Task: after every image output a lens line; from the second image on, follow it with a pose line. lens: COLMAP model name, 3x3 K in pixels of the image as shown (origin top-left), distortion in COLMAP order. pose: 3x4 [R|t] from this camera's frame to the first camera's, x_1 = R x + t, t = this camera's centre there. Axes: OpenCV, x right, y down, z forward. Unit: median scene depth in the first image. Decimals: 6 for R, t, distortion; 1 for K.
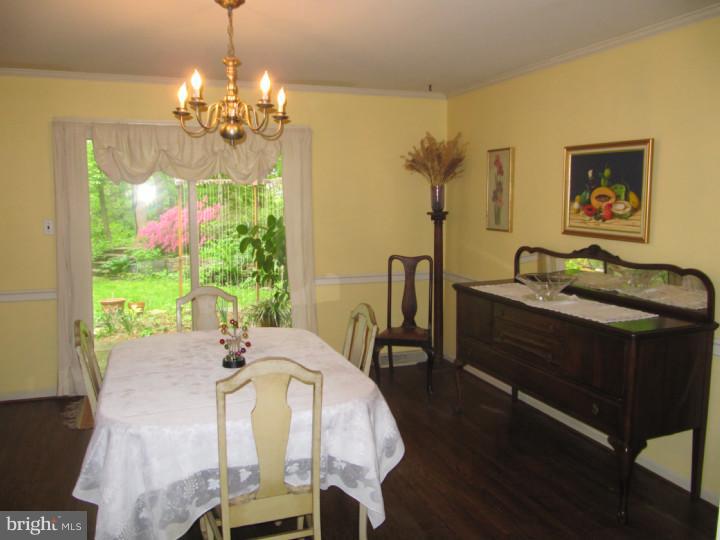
lens RADIAL K [[596.4, 0, 360.0], [0, 596.4, 270.0], [0, 0, 1]] dist [-0.021783, -0.008082]
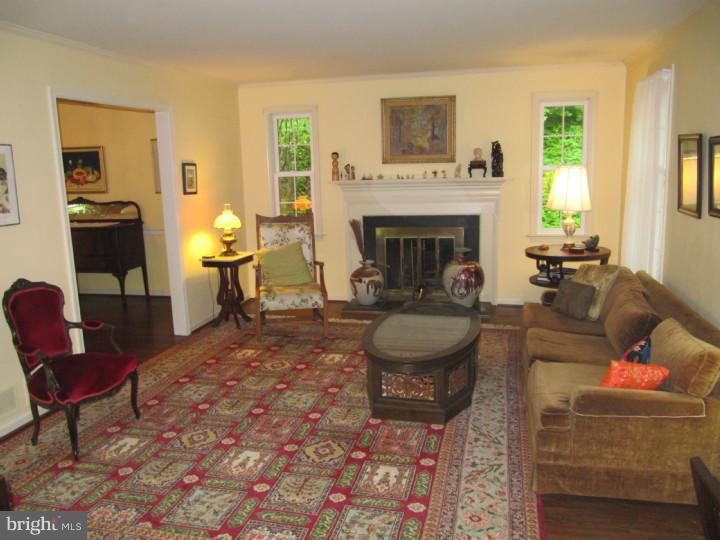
lens RADIAL K [[596.4, 0, 360.0], [0, 596.4, 270.0], [0, 0, 1]] dist [-0.021783, -0.008082]
pose [[0.558272, -0.167939, 0.812483, -0.816506], [0.140760, 0.984274, 0.106729, 0.130665], [-0.817630, 0.054781, 0.573132, -1.001562]]
